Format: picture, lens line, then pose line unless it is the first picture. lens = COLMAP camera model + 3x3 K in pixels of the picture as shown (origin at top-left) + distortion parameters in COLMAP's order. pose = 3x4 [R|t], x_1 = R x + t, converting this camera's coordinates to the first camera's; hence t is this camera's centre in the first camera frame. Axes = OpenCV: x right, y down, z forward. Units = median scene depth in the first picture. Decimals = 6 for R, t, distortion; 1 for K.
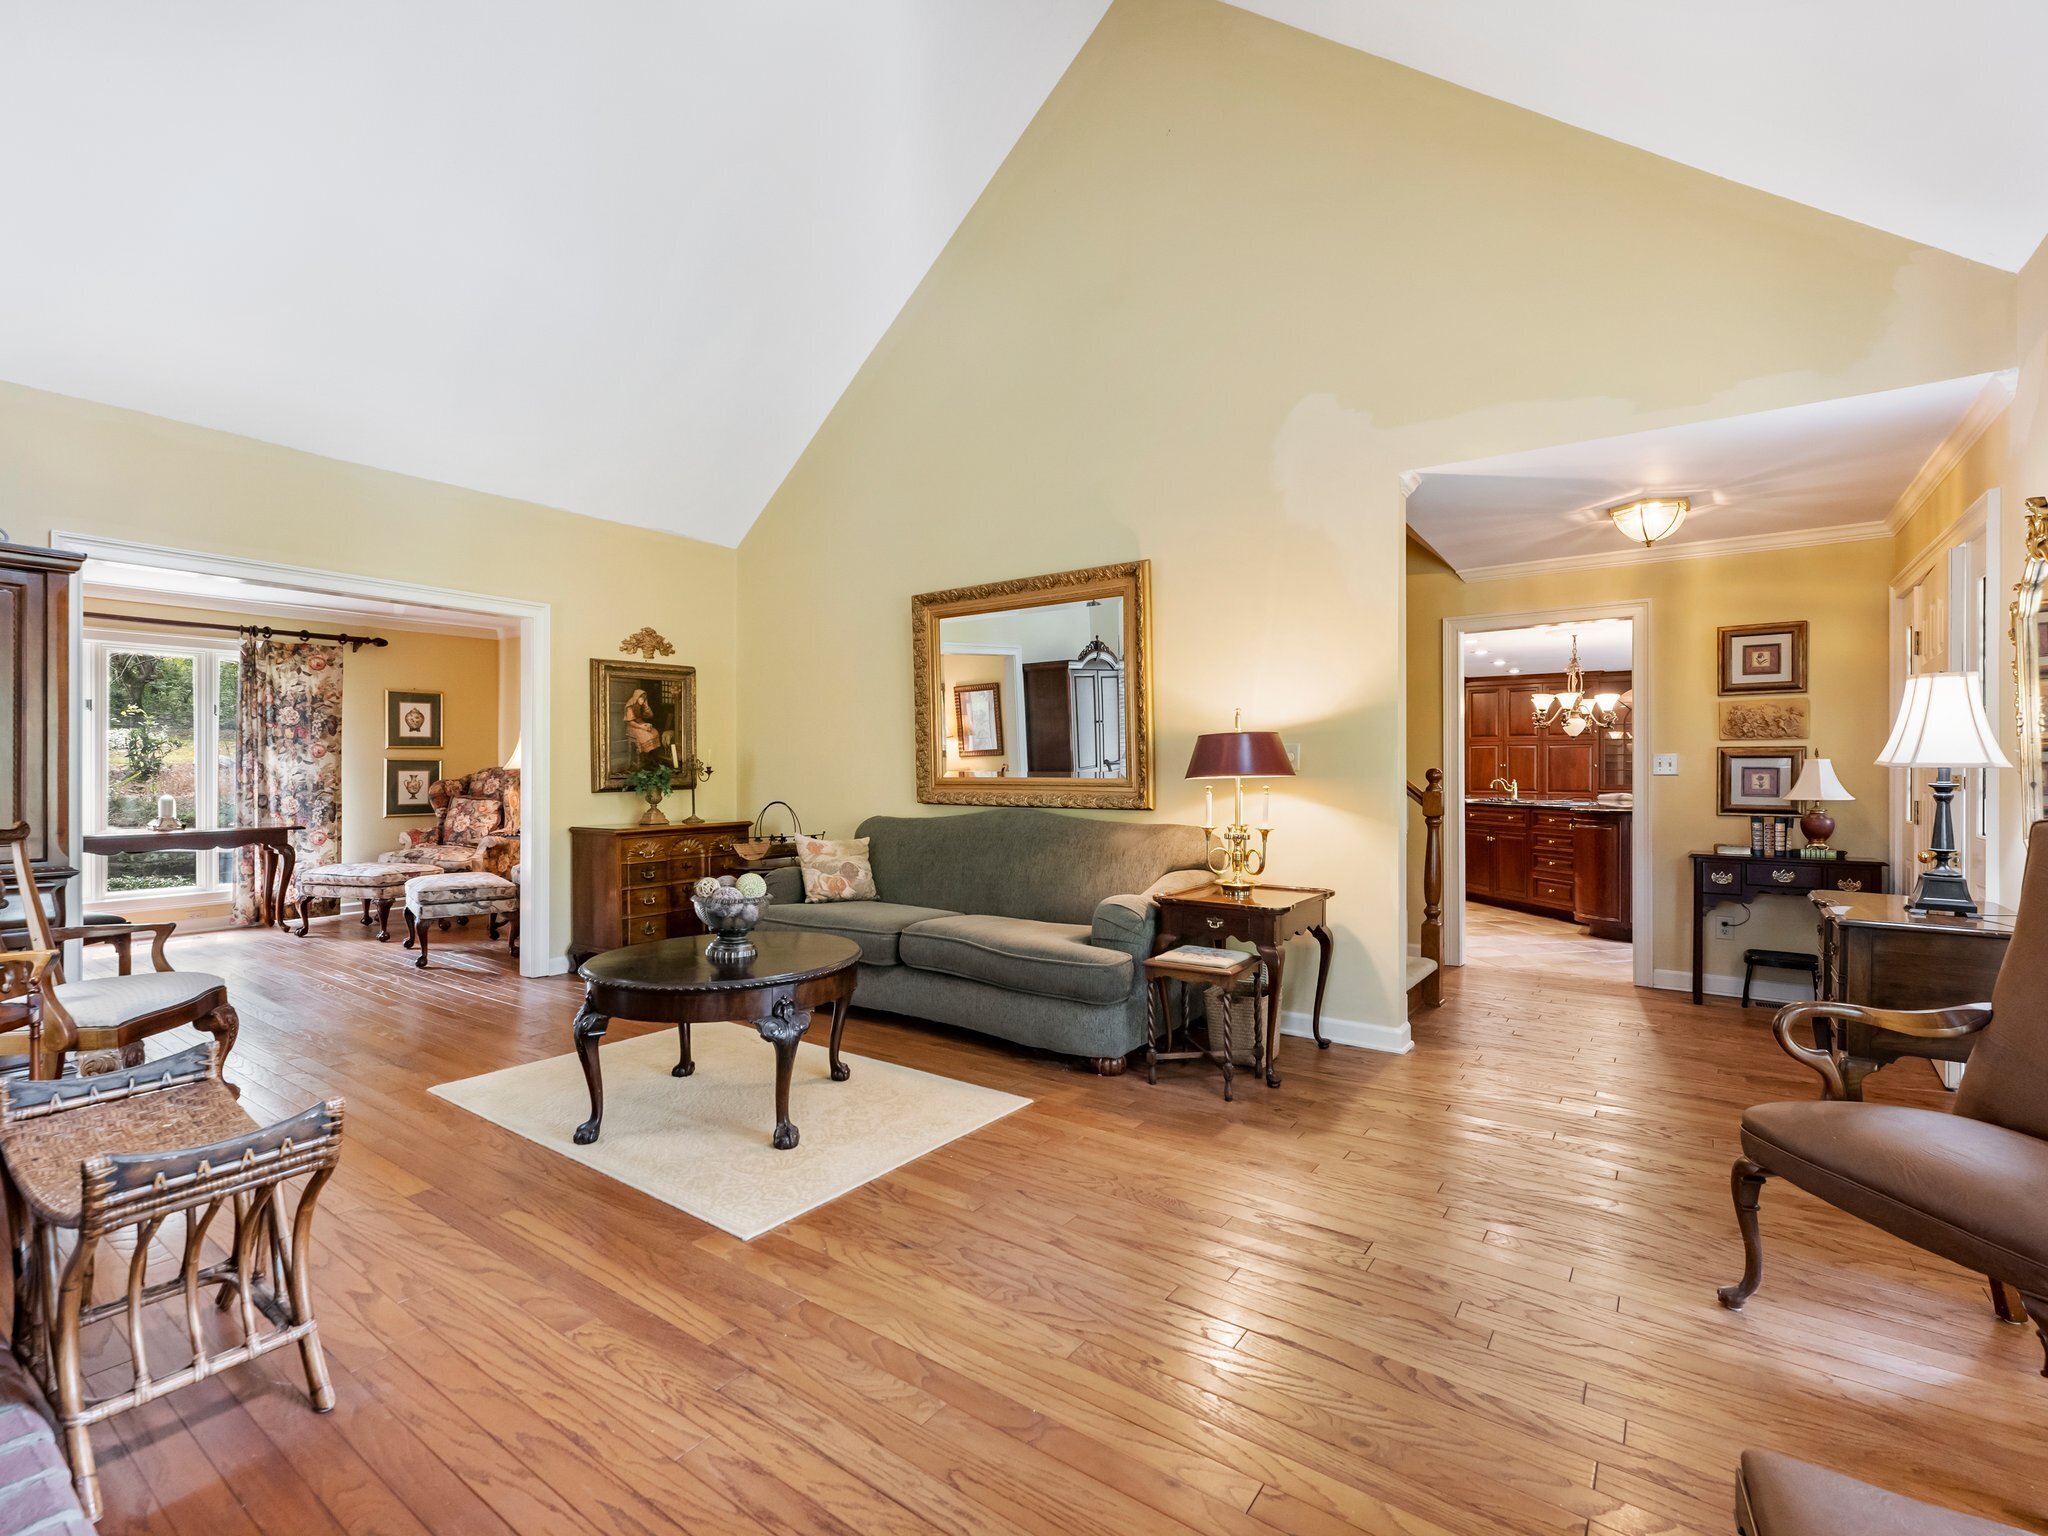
lens RADIAL K [[936.1, 0, 1030.8], [0, 936.1, 769.7], [0, 0, 1]] dist [0.000692, 0.000042]
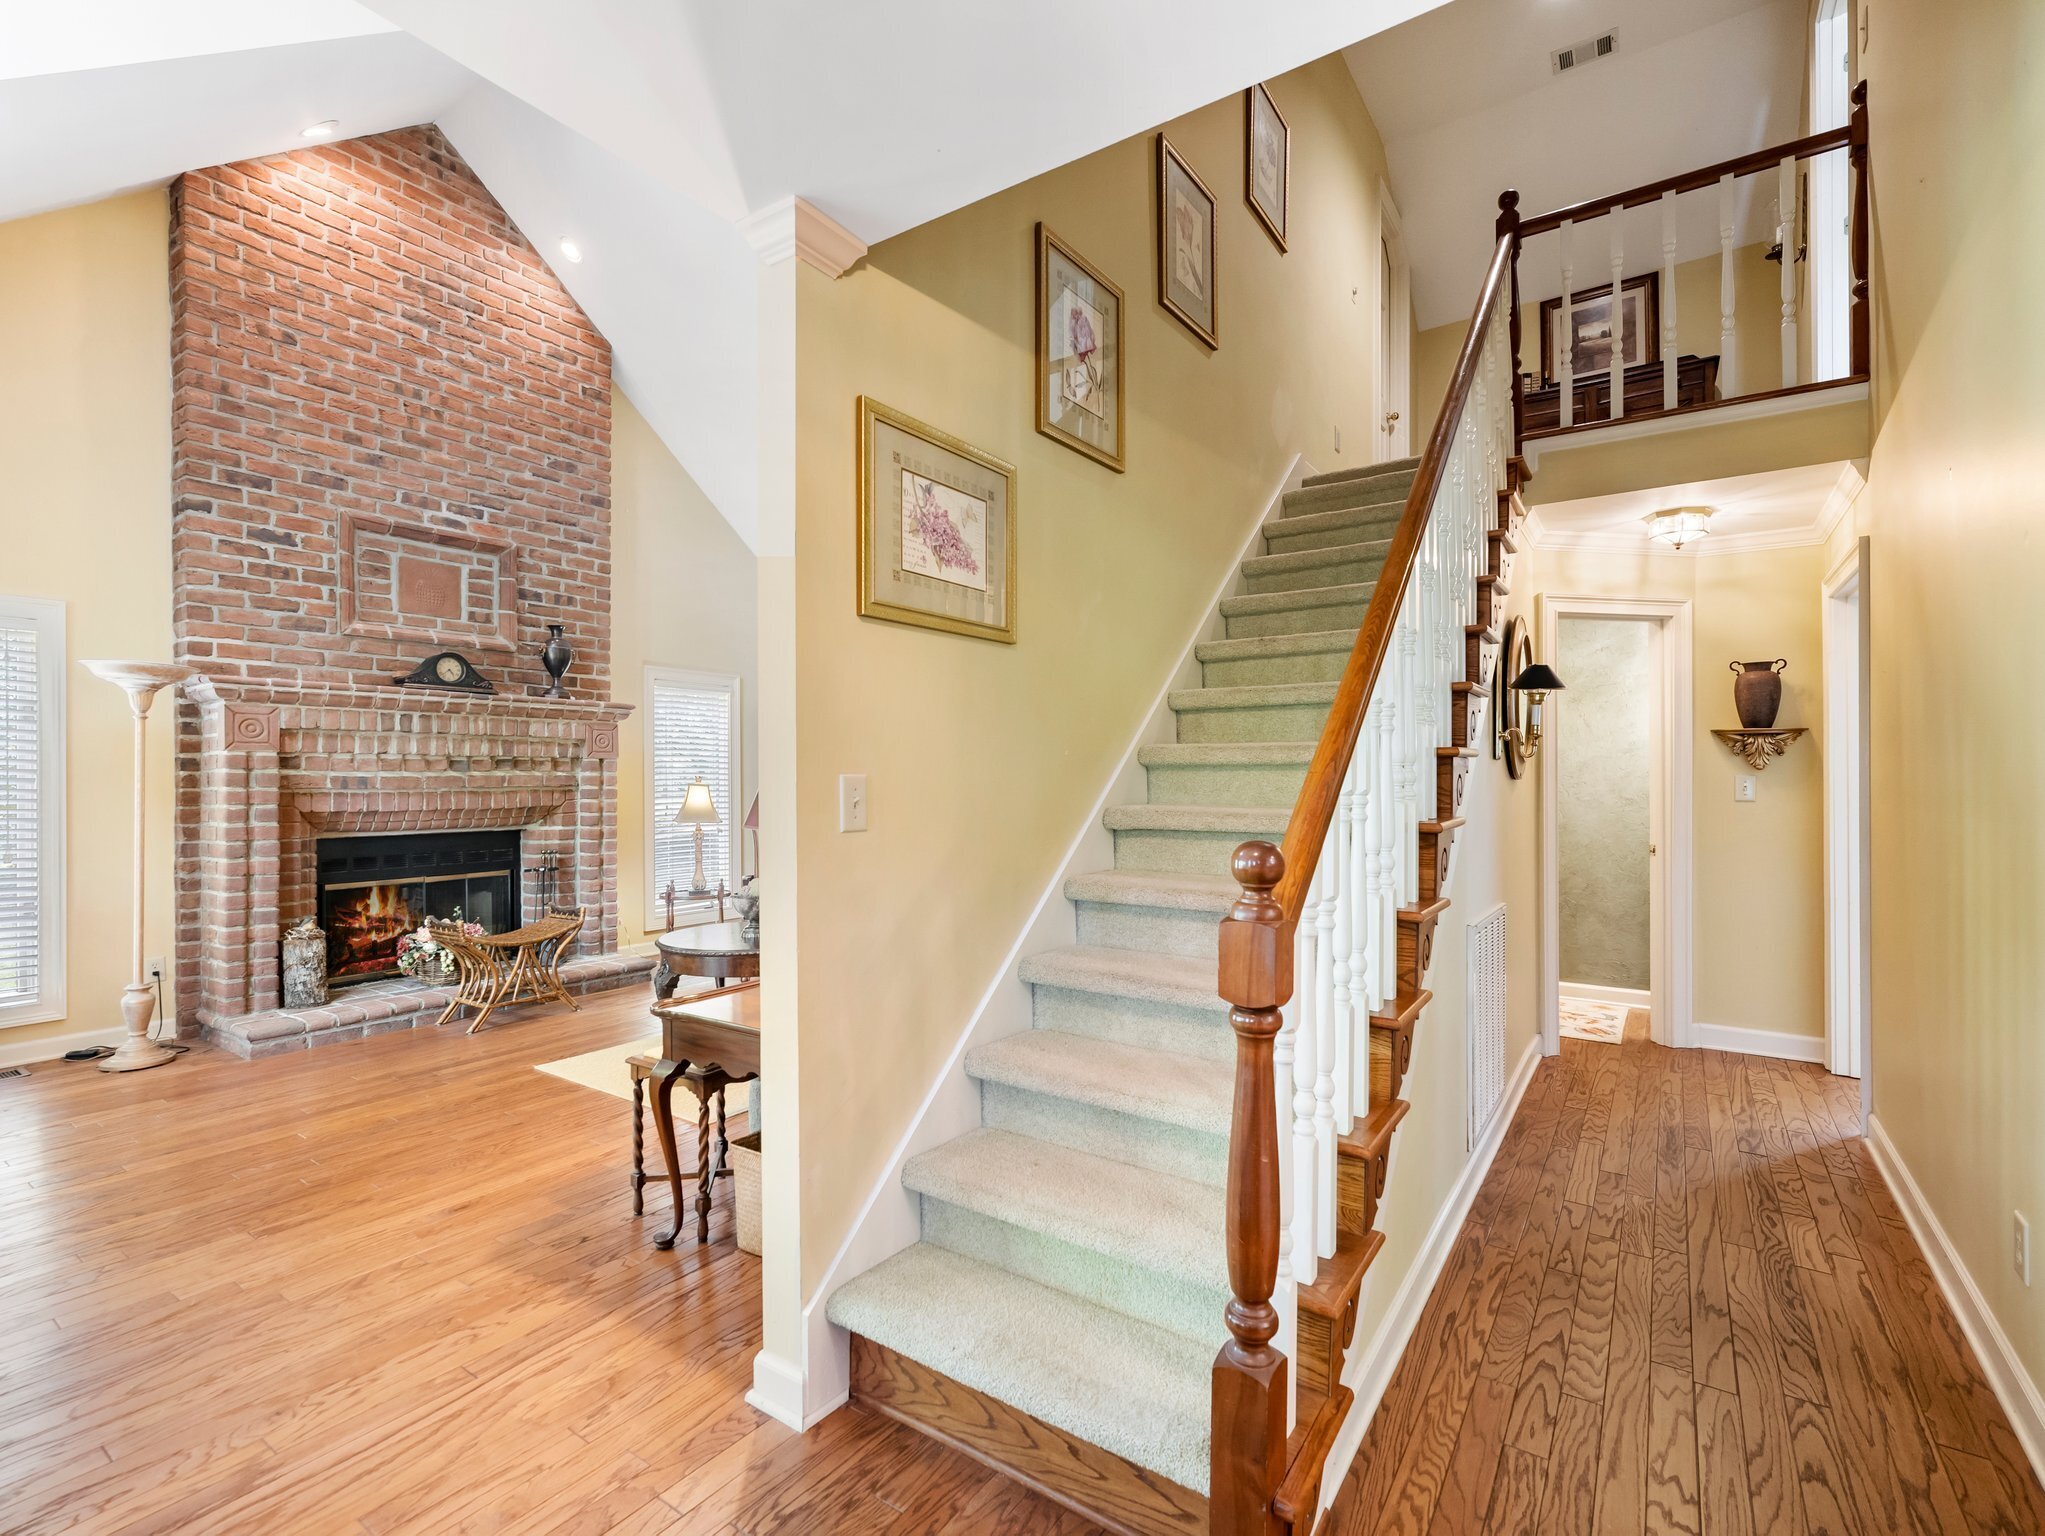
lens RADIAL K [[934.8, 0, 1021.9], [0, 934.8, 776.3], [0, 0, 1]] dist [0.000692, 0.000042]
pose [[0.014470, 0.000375, -0.999895, 1.474105], [0.004142, 0.999991, 0.000435, -0.056895], [0.999887, -0.004148, 0.014468, 1.859750]]
